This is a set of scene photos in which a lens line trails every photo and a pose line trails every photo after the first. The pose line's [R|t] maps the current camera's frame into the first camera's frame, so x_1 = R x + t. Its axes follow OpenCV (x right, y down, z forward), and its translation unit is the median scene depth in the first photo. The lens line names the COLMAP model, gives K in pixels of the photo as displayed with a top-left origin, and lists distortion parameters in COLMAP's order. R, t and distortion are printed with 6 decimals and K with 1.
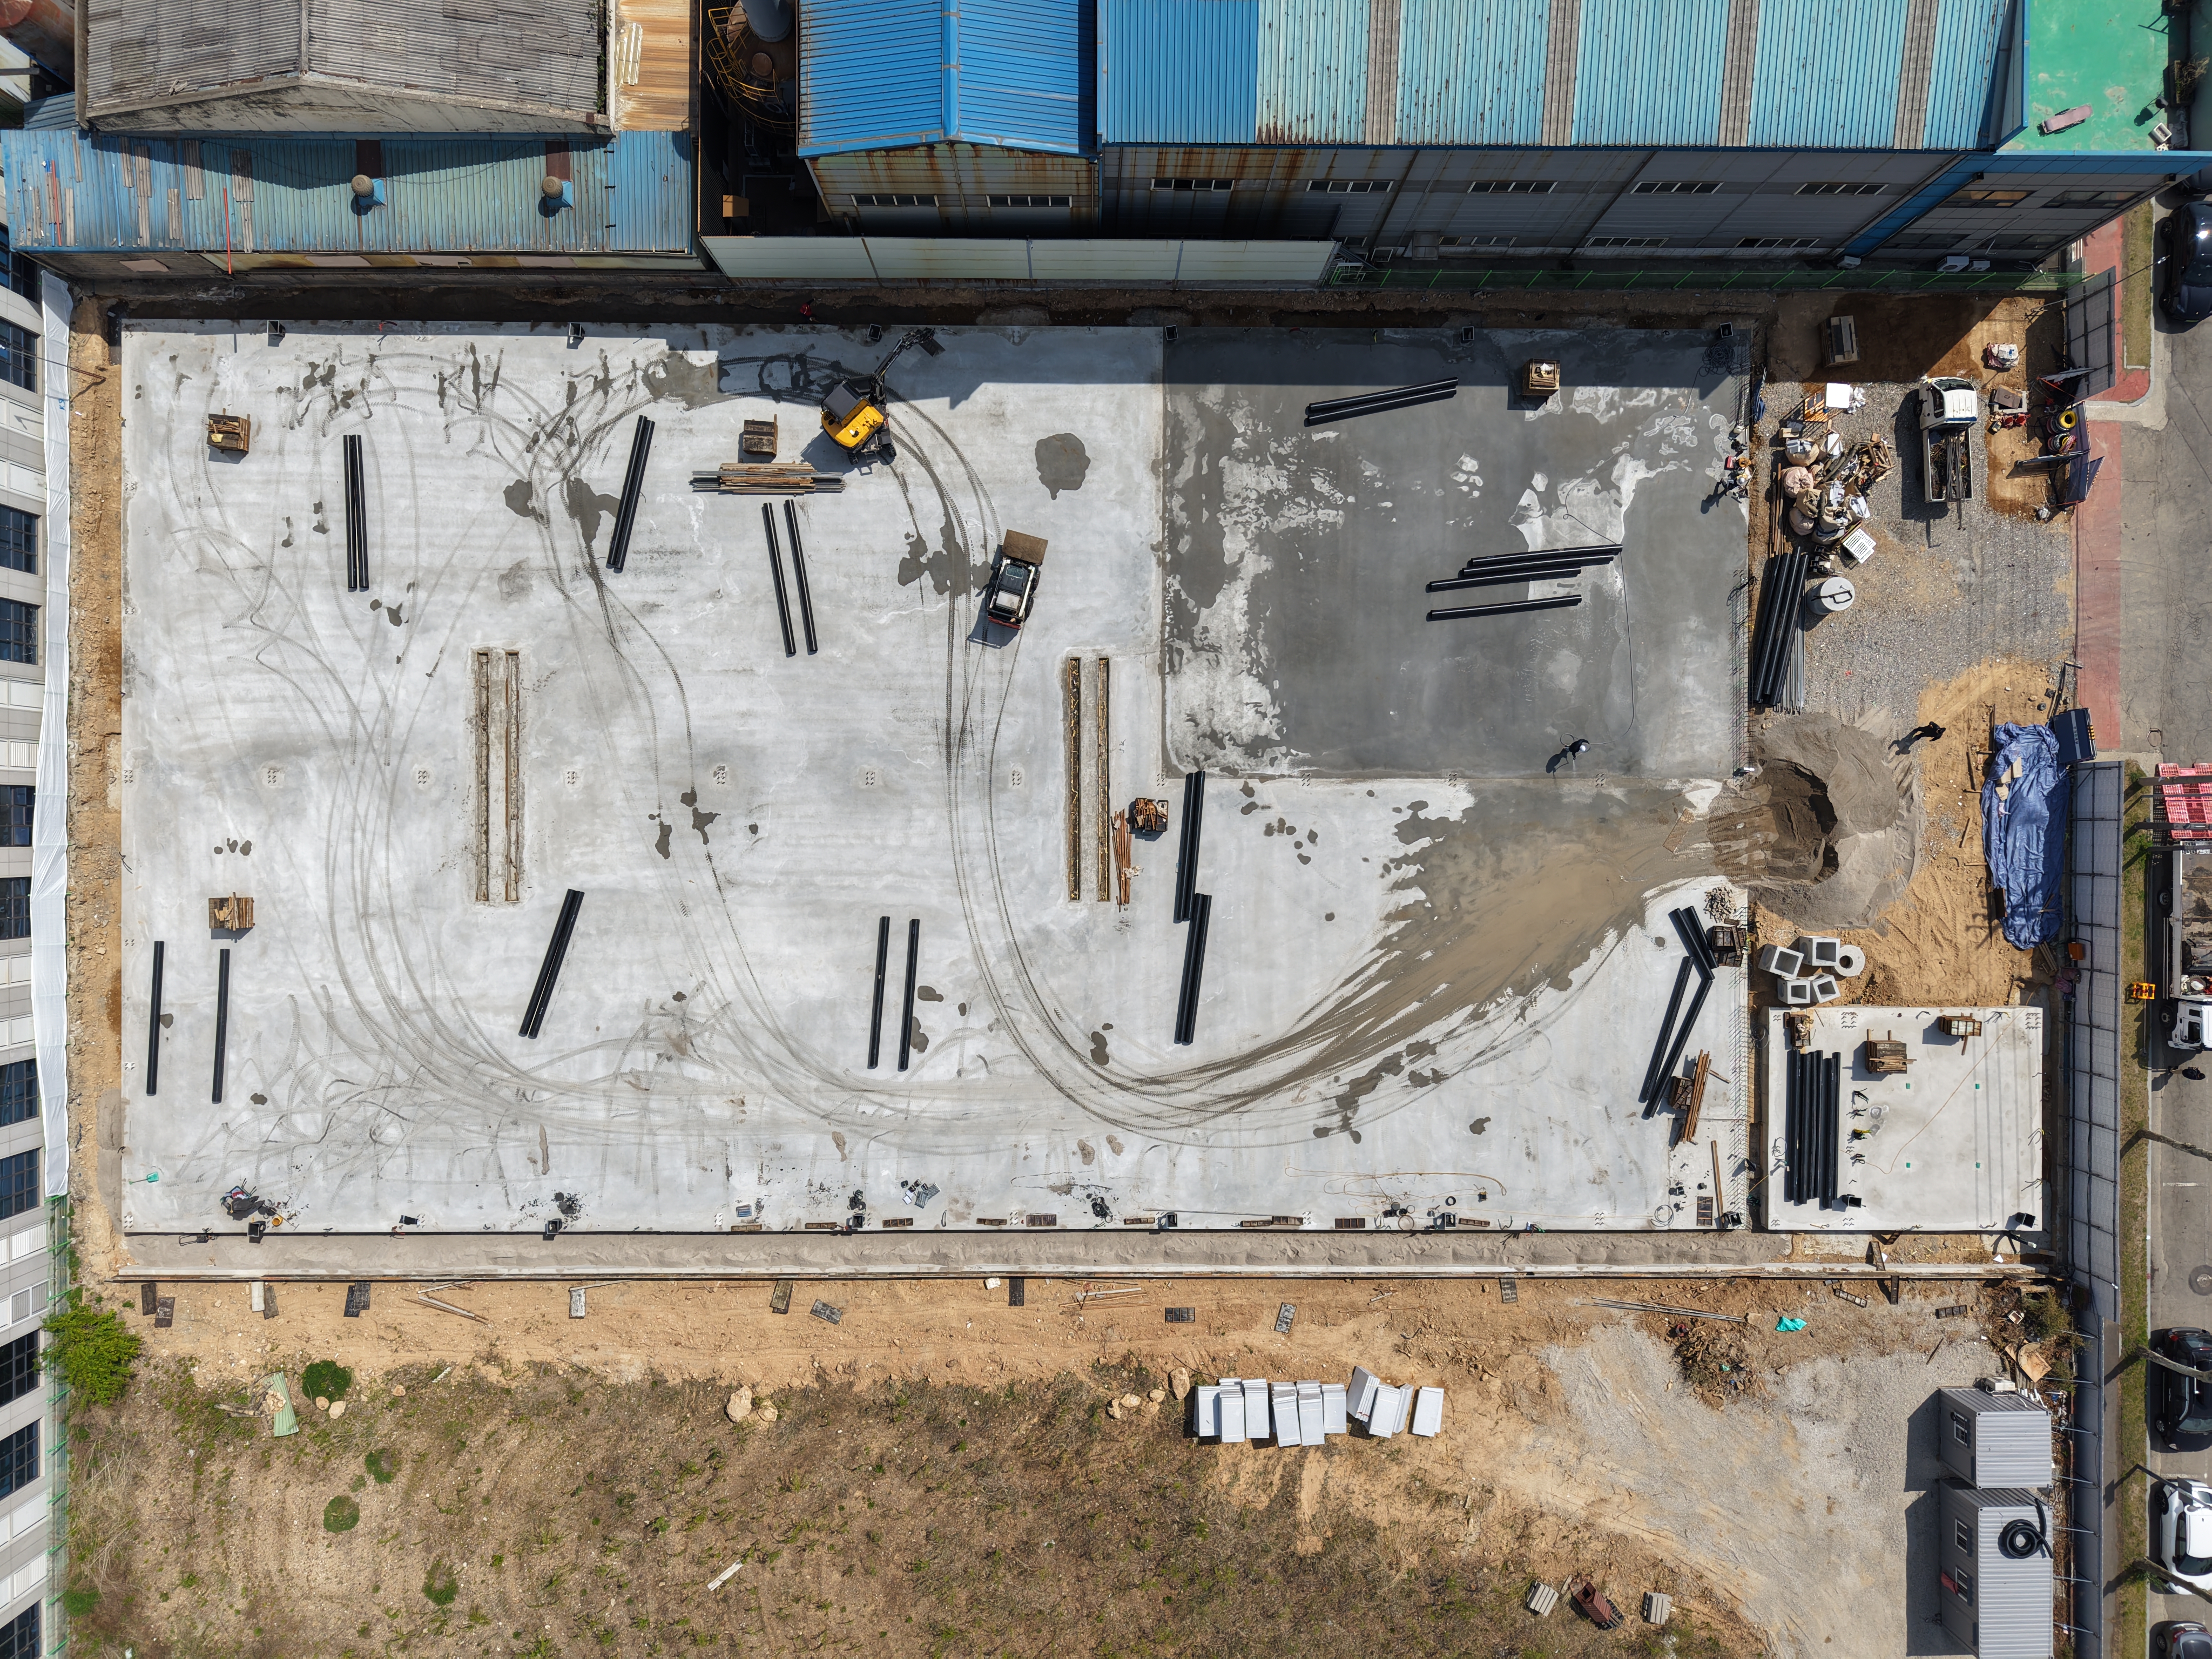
lens RADIAL K [[1566.8, 0, 1106.0], [0, 1566.8, 829.5], [0, 0, 1]] dist [0.026714, -0.056707]
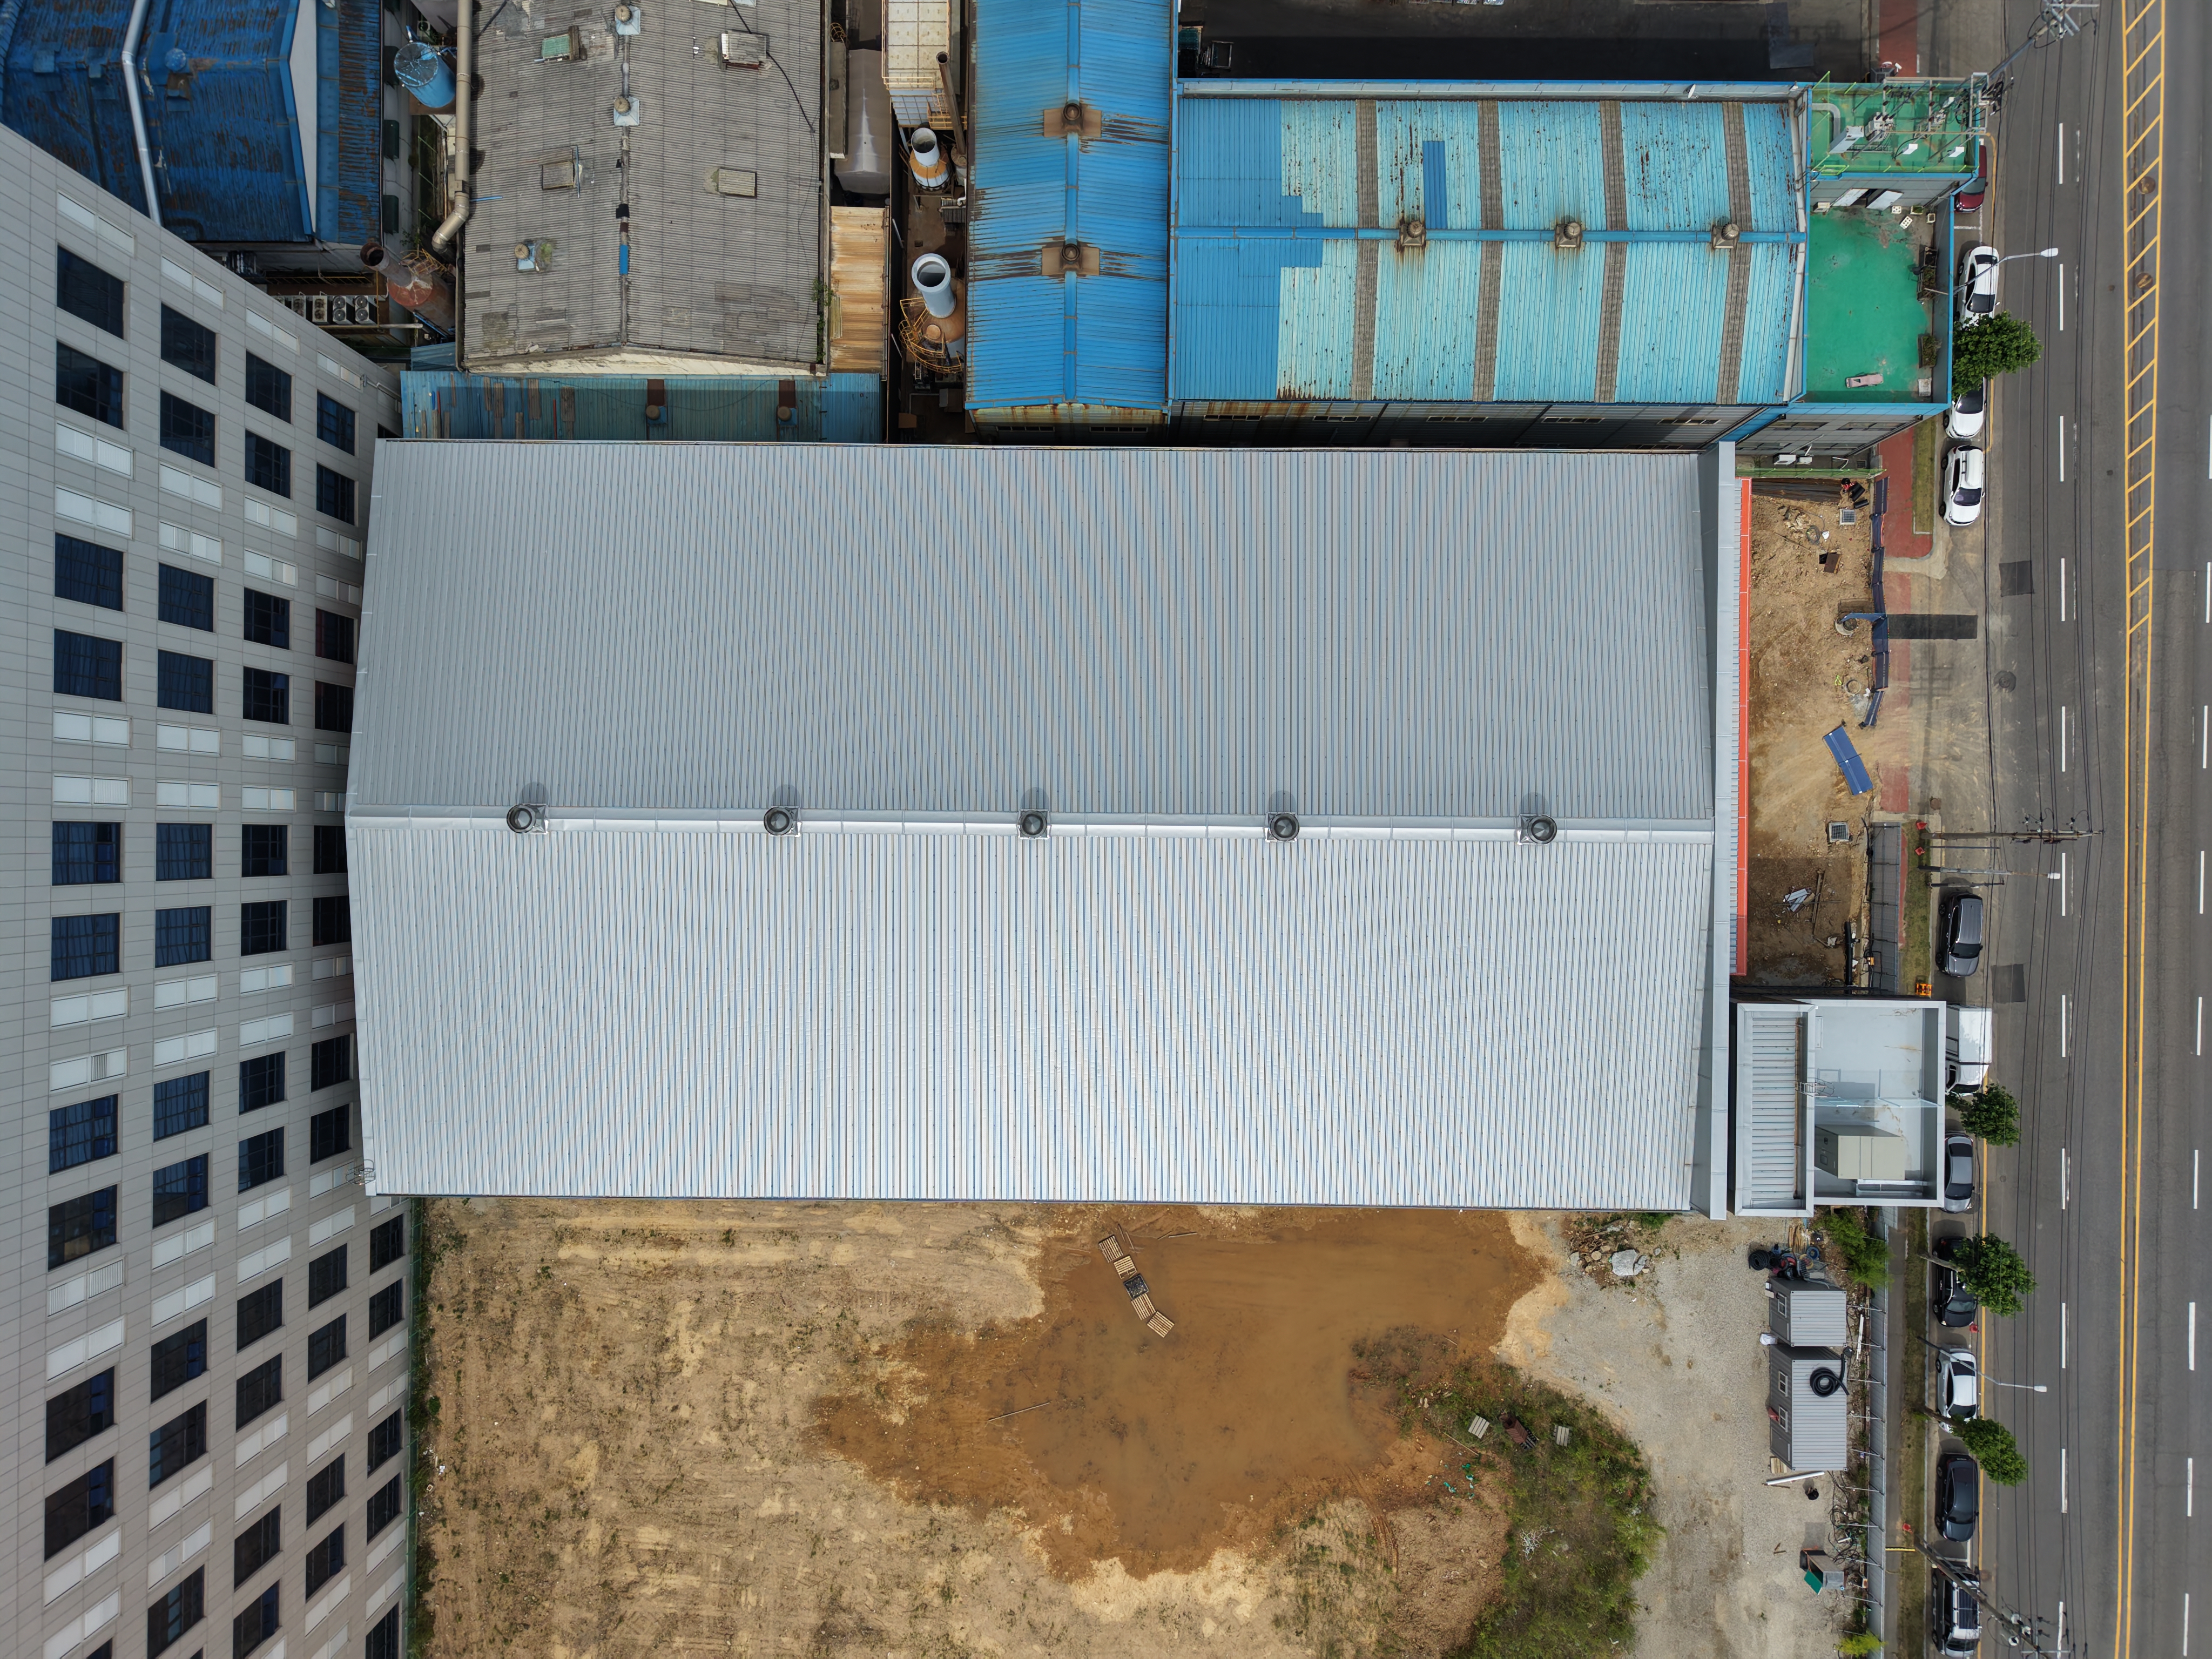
lens RADIAL K [[1530.3, 0, 1106.0], [0, 1530.3, 829.5], [0, 0, 1]] dist [0.000468, -0.000229]
pose [[0.999750, 0.007573, -0.021055, -0.035987], [-0.007643, 0.999966, -0.003246, -0.035701], [0.021030, 0.003406, 0.999773, -0.509812]]
